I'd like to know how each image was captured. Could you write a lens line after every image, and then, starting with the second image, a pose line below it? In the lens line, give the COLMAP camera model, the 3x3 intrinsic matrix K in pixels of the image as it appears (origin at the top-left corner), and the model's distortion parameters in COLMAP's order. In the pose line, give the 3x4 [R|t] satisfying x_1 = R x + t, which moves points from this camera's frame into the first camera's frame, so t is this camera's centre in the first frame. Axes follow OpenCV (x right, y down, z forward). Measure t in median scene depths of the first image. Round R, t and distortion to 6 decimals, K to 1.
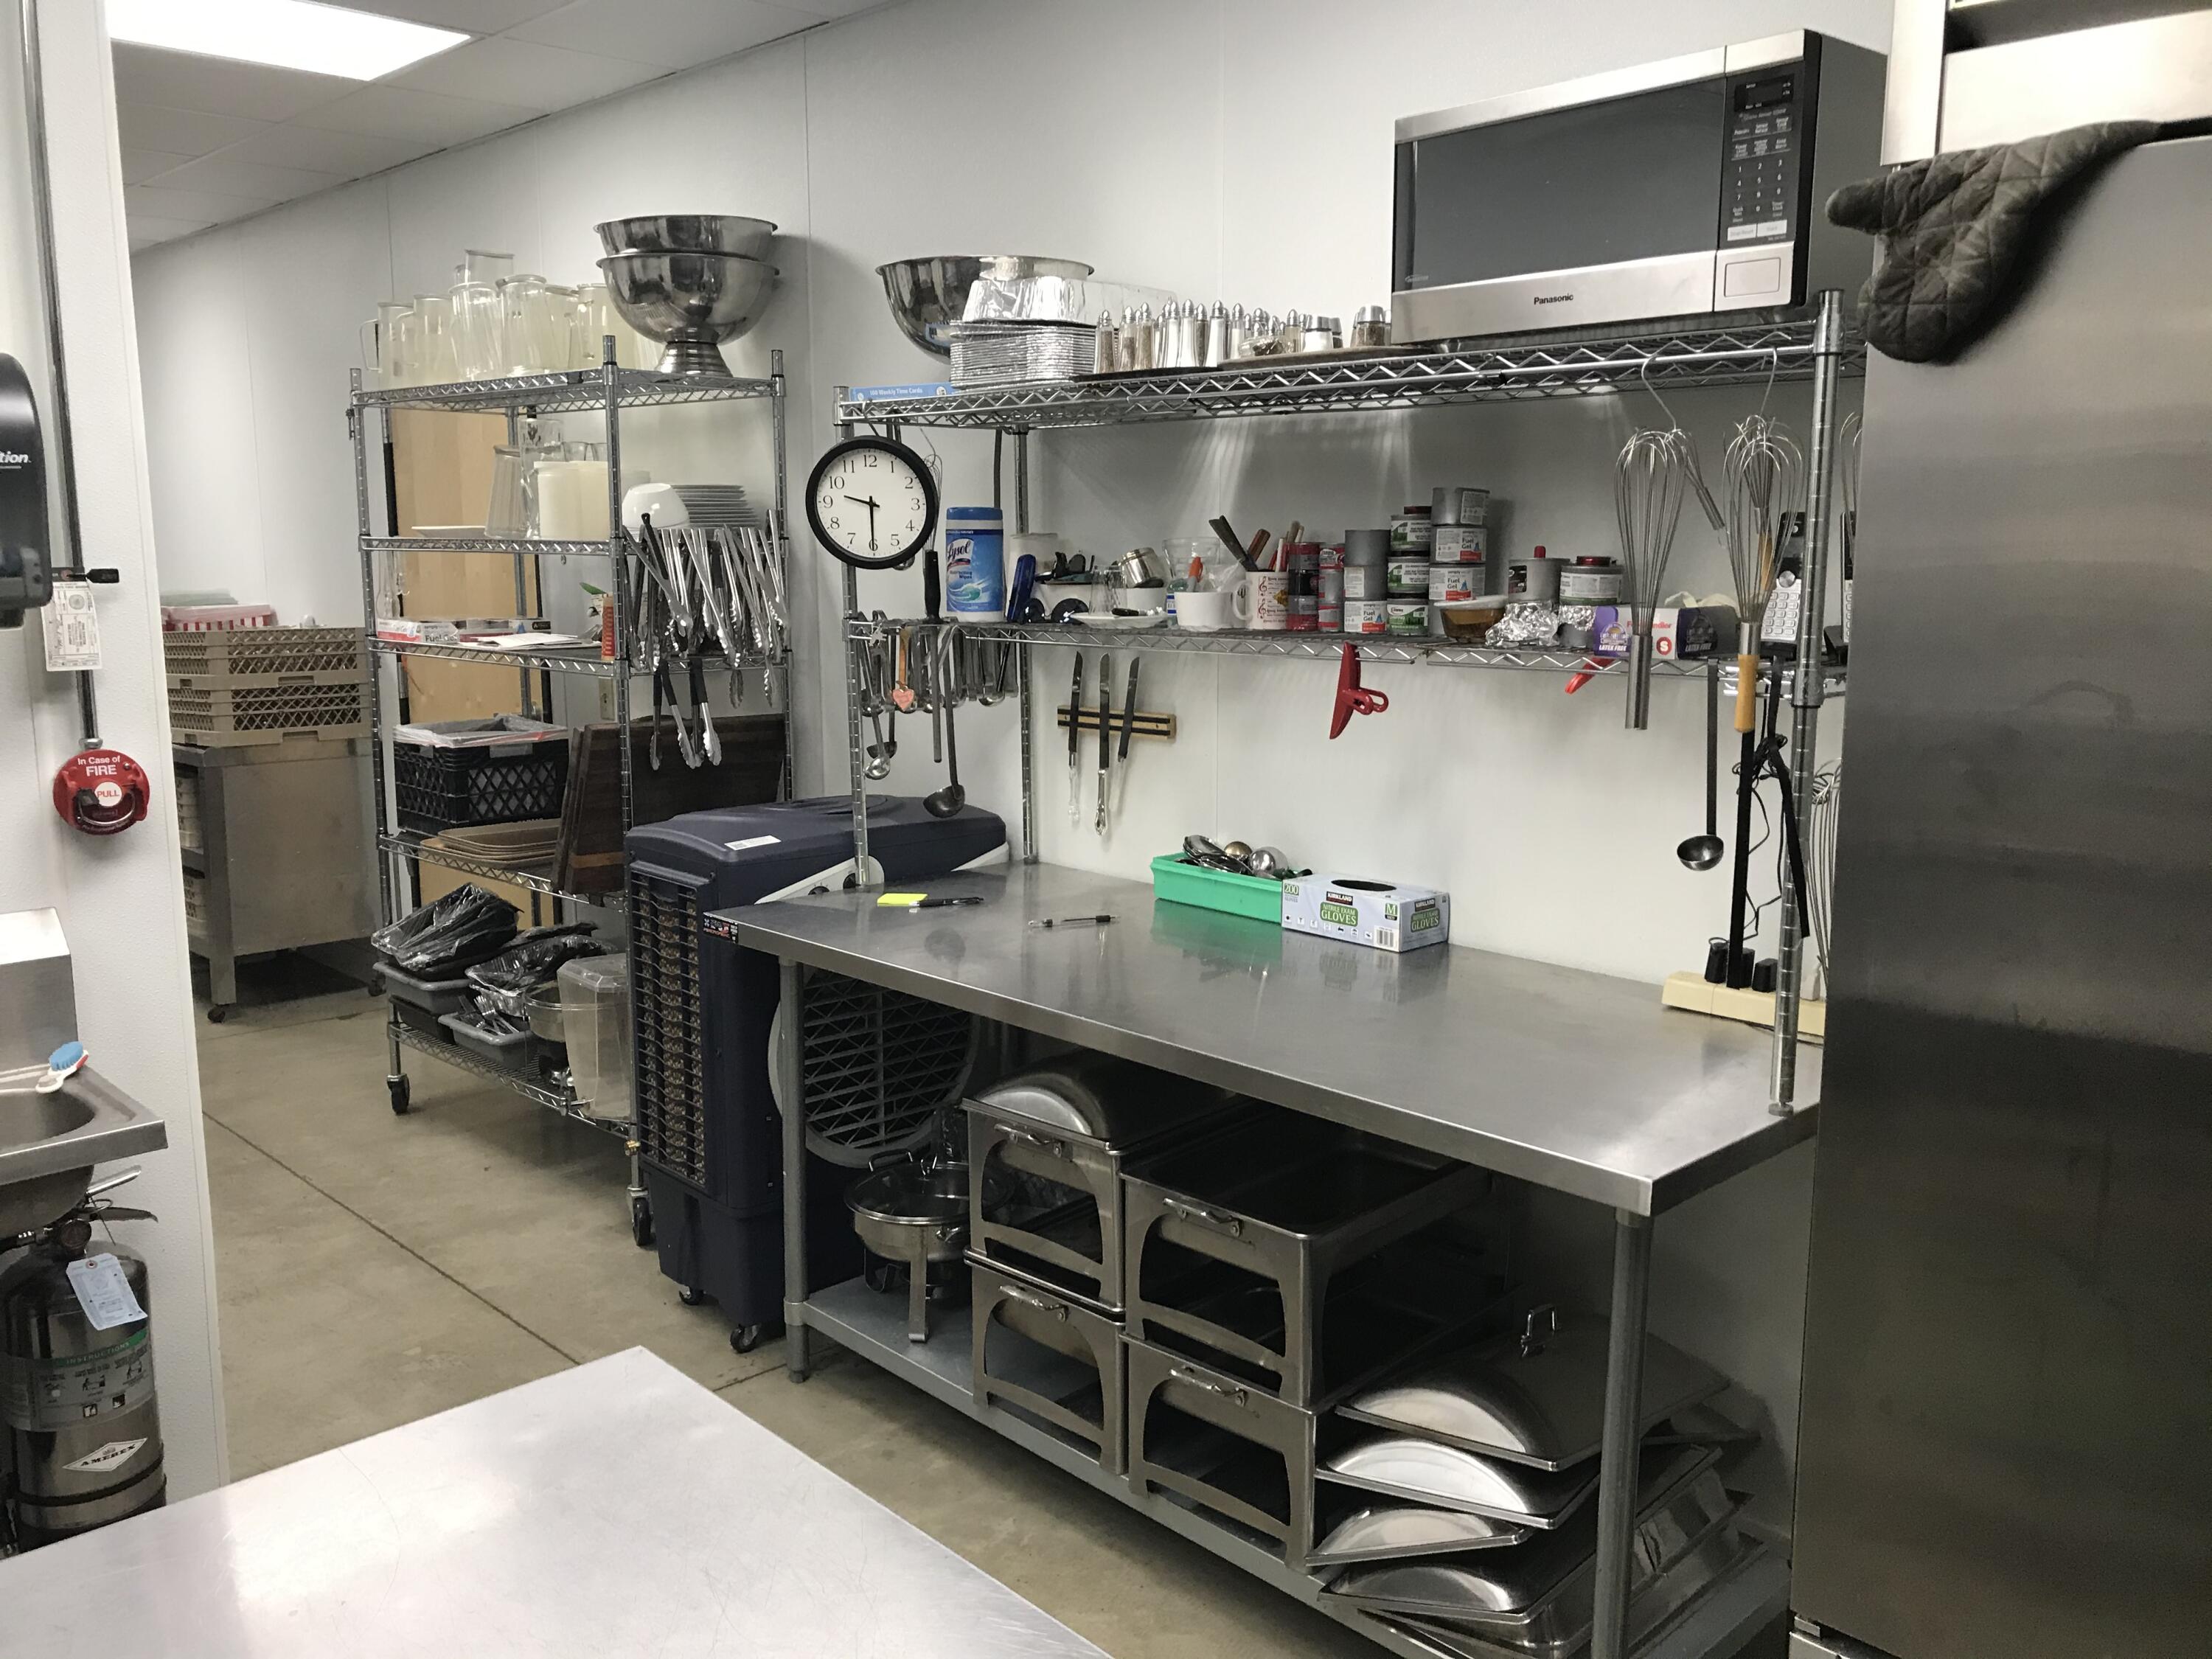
lens RADIAL K [[1823.1, 0, 1091.9], [0, 1823.1, 831.3], [0, 0, 1]] dist [0.040541, -0.047441]
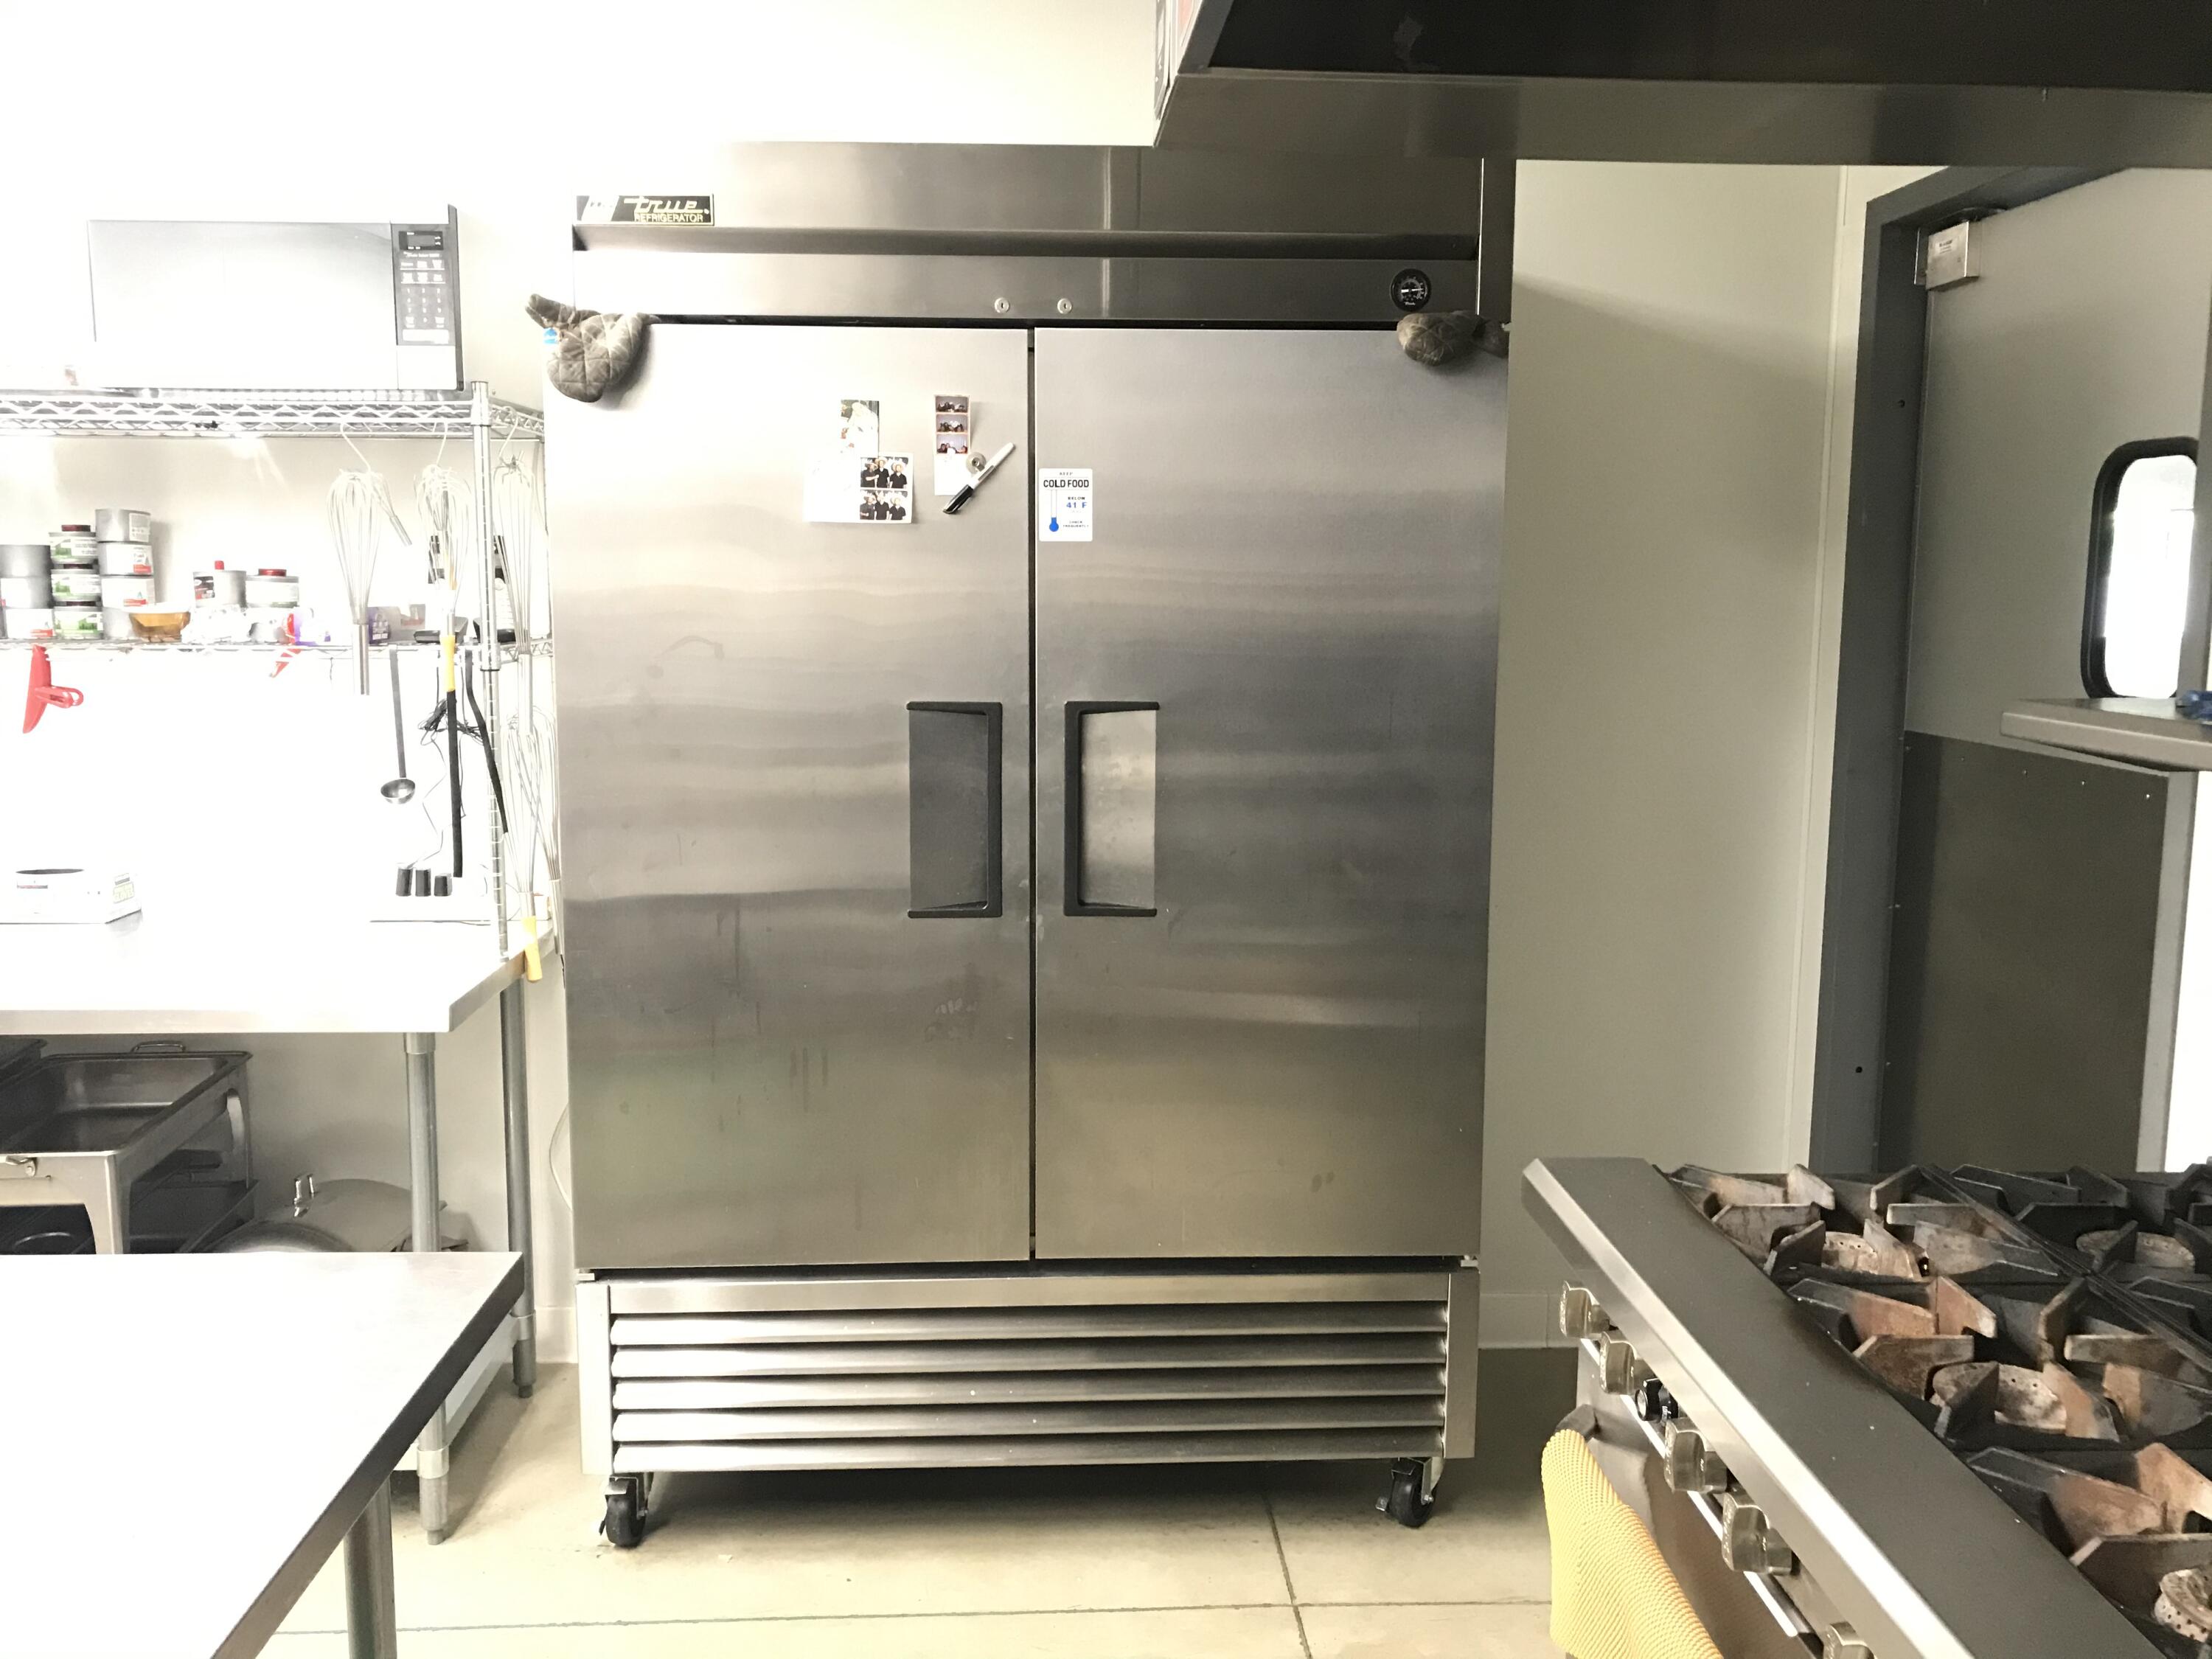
lens RADIAL K [[1823.1, 0, 1095.7], [0, 1823.1, 850.7], [0, 0, 1]] dist [0.040541, -0.047441]
pose [[0.656427, -0.102034, 0.747458, -0.310927], [0.115071, 0.992759, 0.034463, 0.062049], [-0.745562, 0.063388, 0.663415, -0.236868]]
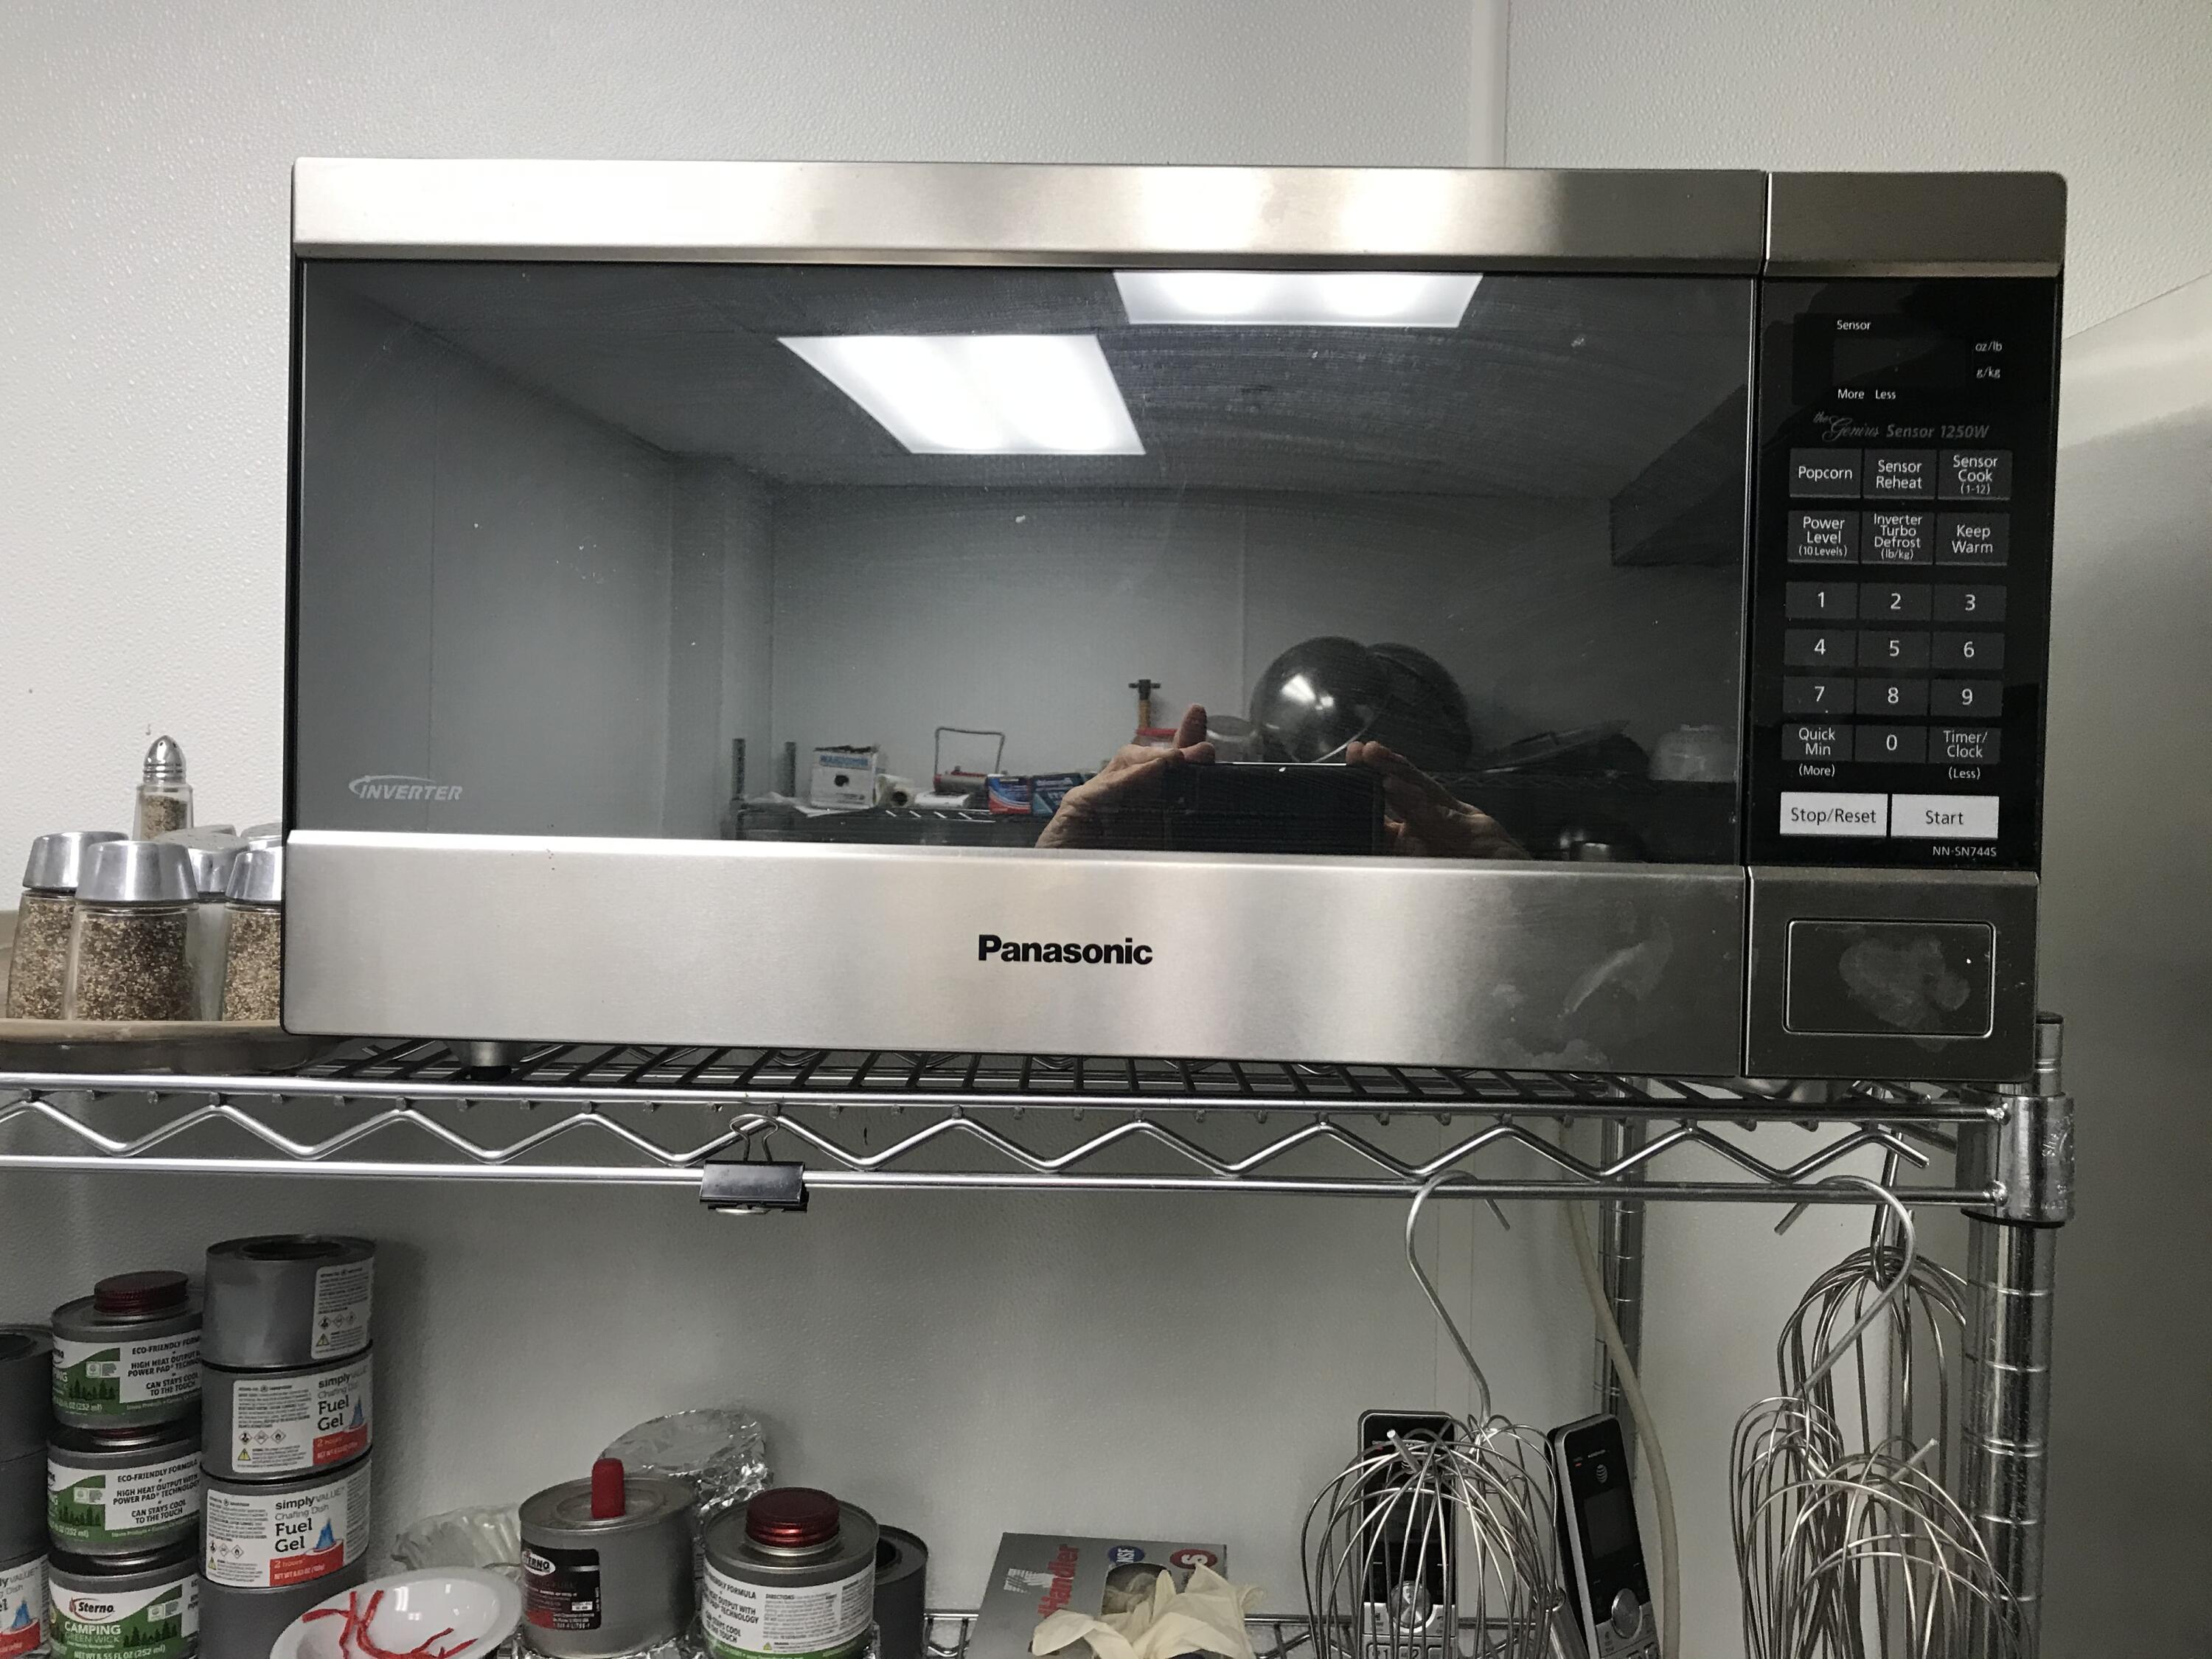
lens RADIAL K [[1823.1, 0, 1098.3], [0, 1823.1, 832.5], [0, 0, 1]] dist [0.040541, -0.047441]
pose [[0.689036, 0.001352, 0.724726, 0.056073], [0.091852, 0.991771, -0.089179, -0.240649], [-0.718883, 0.128015, 0.683242, 0.692778]]
